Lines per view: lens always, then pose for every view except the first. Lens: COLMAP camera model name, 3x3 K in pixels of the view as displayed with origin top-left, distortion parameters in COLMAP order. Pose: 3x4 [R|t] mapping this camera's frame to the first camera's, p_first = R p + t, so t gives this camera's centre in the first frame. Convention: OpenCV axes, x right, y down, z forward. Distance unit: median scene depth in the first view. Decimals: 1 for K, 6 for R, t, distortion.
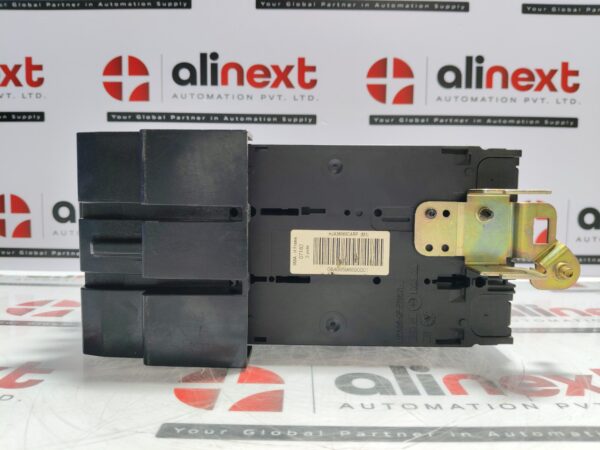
lens RADIAL K [[468.7, 0, 301.8], [0, 468.7, 225.6], [0, 0, 1]] dist [-0.018081, -0.050682]
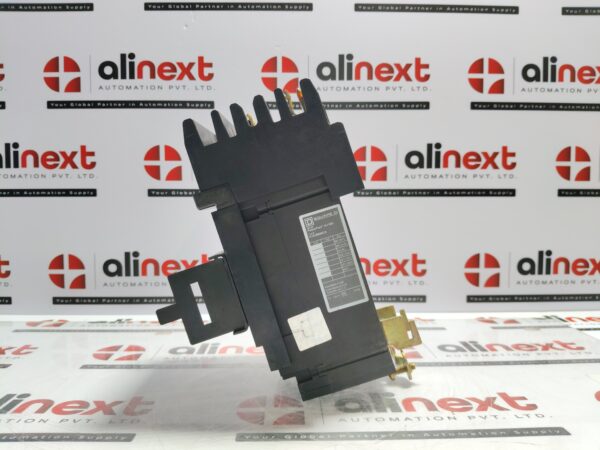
lens RADIAL K [[468.7, 0, 299.3], [0, 468.7, 223.3], [0, 0, 1]] dist [-0.018081, -0.050682]
pose [[0.999578, -0.011843, 0.026511, -0.039416], [0.012446, 0.999665, -0.022679, -0.117846], [-0.026234, 0.022999, 0.999391, -0.284593]]
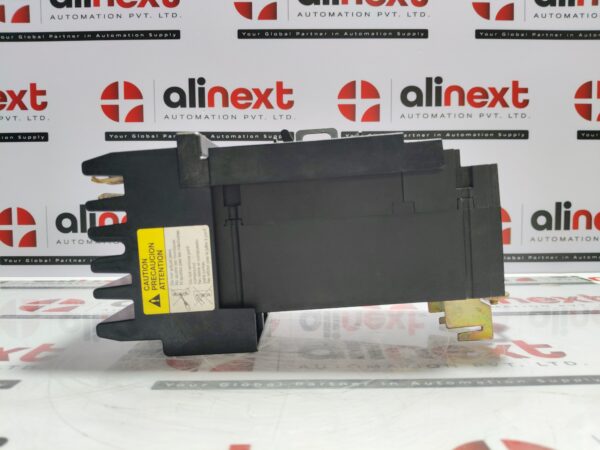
lens RADIAL K [[468.7, 0, 304.2], [0, 468.7, 224.1], [0, 0, 1]] dist [-0.018081, -0.050682]
pose [[0.999698, -0.018103, 0.016619, 0.034003], [0.018552, 0.999456, -0.027283, 0.014217], [-0.016116, 0.027583, 0.999490, -0.111742]]
